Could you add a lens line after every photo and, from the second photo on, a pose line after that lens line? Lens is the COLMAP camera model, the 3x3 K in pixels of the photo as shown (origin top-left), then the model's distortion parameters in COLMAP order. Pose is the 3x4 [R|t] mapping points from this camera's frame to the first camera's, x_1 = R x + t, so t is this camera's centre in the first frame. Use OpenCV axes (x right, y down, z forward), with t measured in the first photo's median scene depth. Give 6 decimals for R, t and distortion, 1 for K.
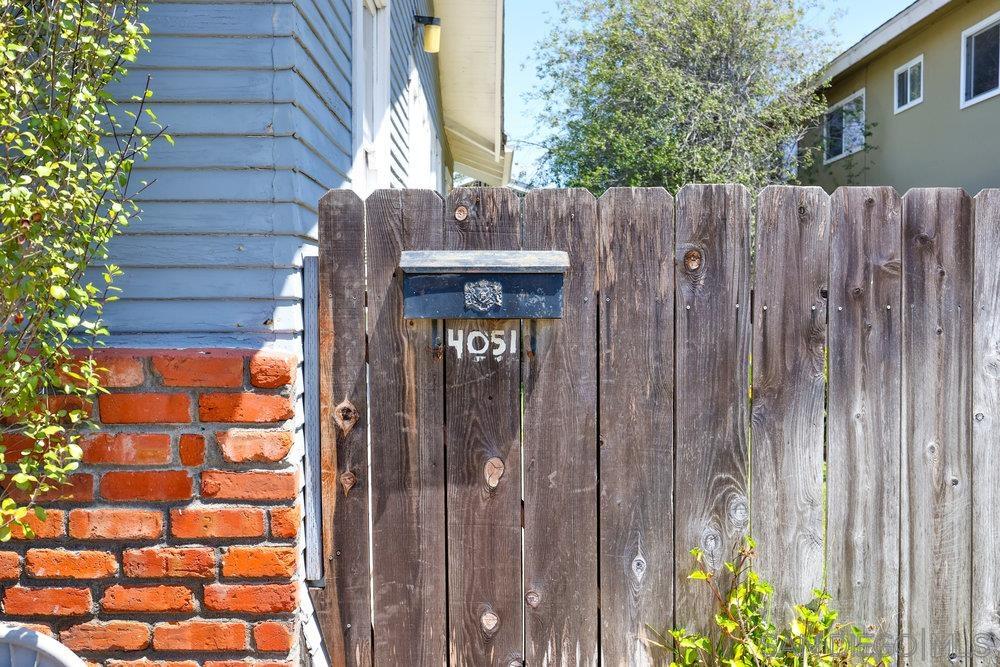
lens RADIAL K [[999.2, 0, 501.6], [0, 999.2, 332.3], [0, 0, 1]] dist [0.005056, 0.000000]
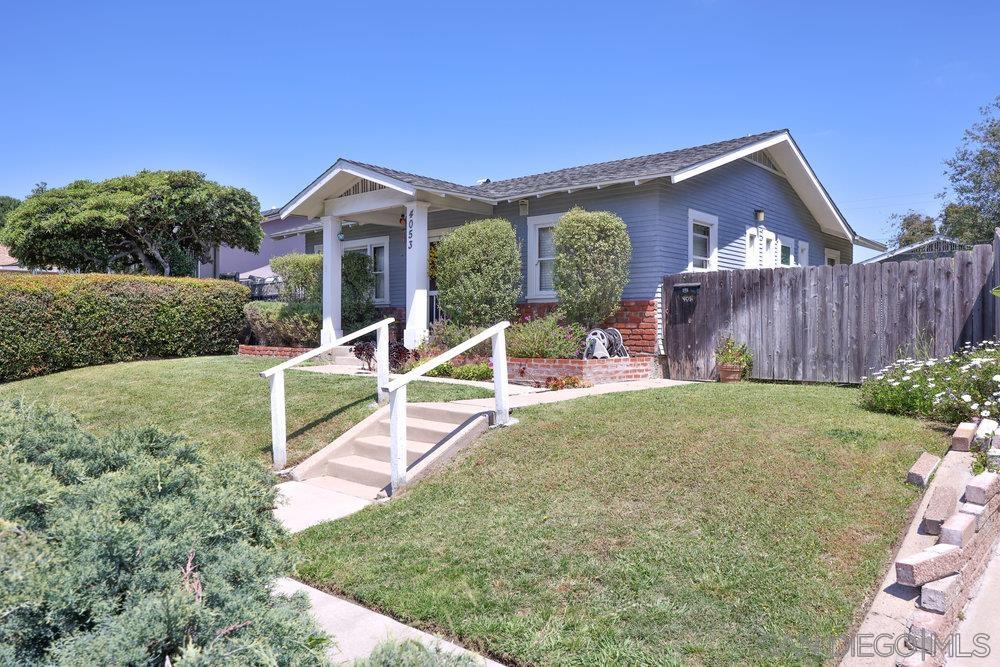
lens RADIAL K [[715.8, 0, 500.8], [0, 715.8, 332.7], [0, 0, 1]] dist [-0.000497, -0.000041]
pose [[0.736871, 0.005538, -0.676011, 2.059918], [-0.020460, 0.999691, -0.014112, 0.298244], [0.675724, 0.024231, 0.736756, -2.909030]]
